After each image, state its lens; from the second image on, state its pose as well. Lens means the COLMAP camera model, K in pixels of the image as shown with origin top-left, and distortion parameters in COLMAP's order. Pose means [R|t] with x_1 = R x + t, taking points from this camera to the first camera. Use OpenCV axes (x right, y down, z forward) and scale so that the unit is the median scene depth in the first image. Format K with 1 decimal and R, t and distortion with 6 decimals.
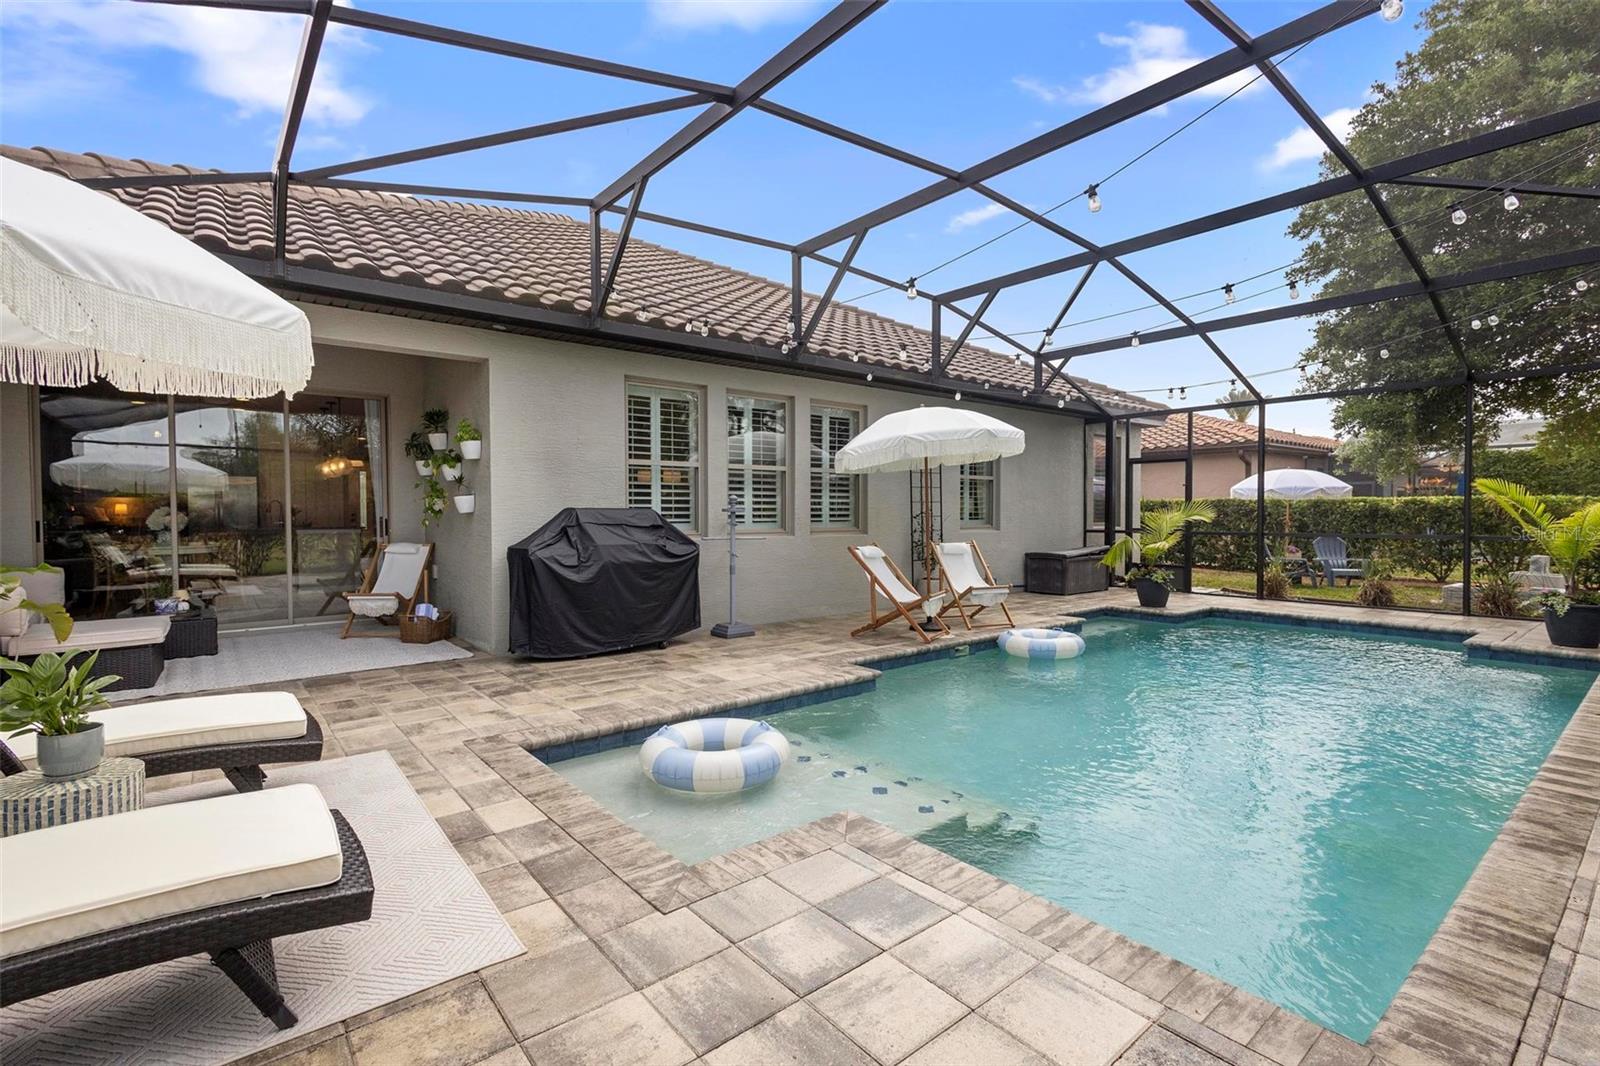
lens RADIAL K [[736.9, 0, 802.4], [0, 736.9, 515.9], [0, 0, 1]] dist [0.006394, 0.000056]
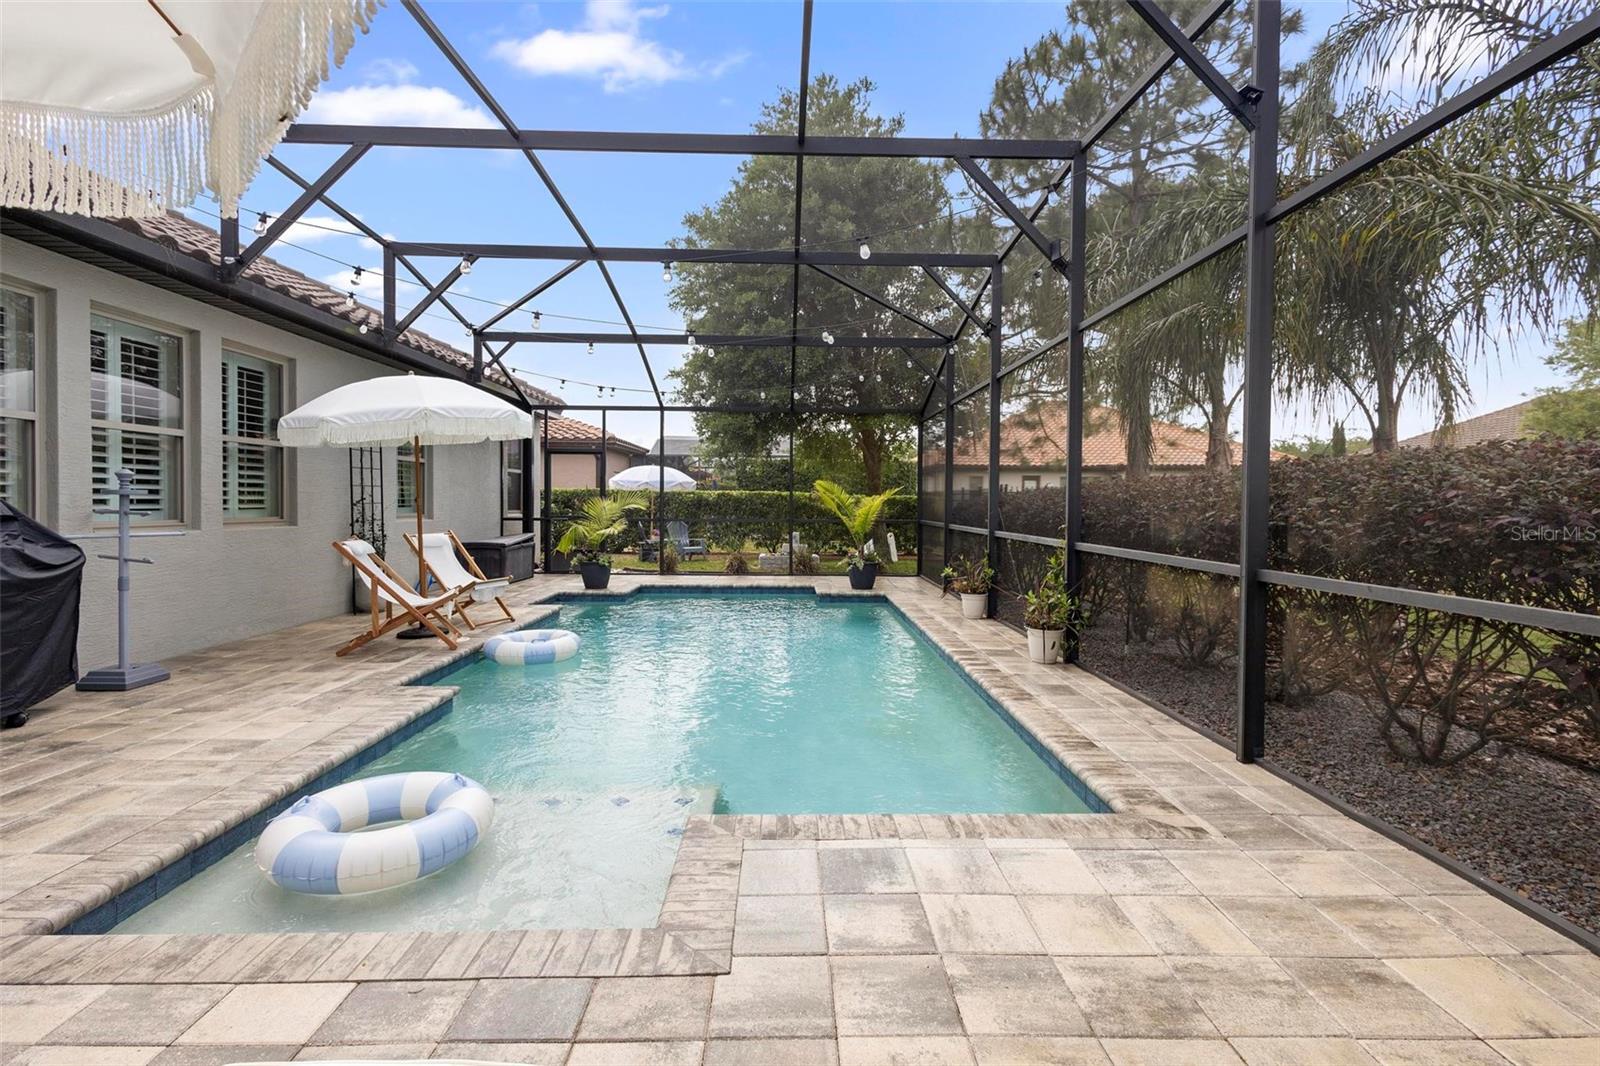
lens RADIAL K [[736.9, 0, 802.4], [0, 736.9, 515.9], [0, 0, 1]] dist [0.006394, 0.000056]
pose [[0.610121, -0.006195, 0.792284, -0.263545], [-0.008334, 0.999864, 0.014236, -0.001257], [-0.792265, -0.015289, 0.609986, 0.136055]]
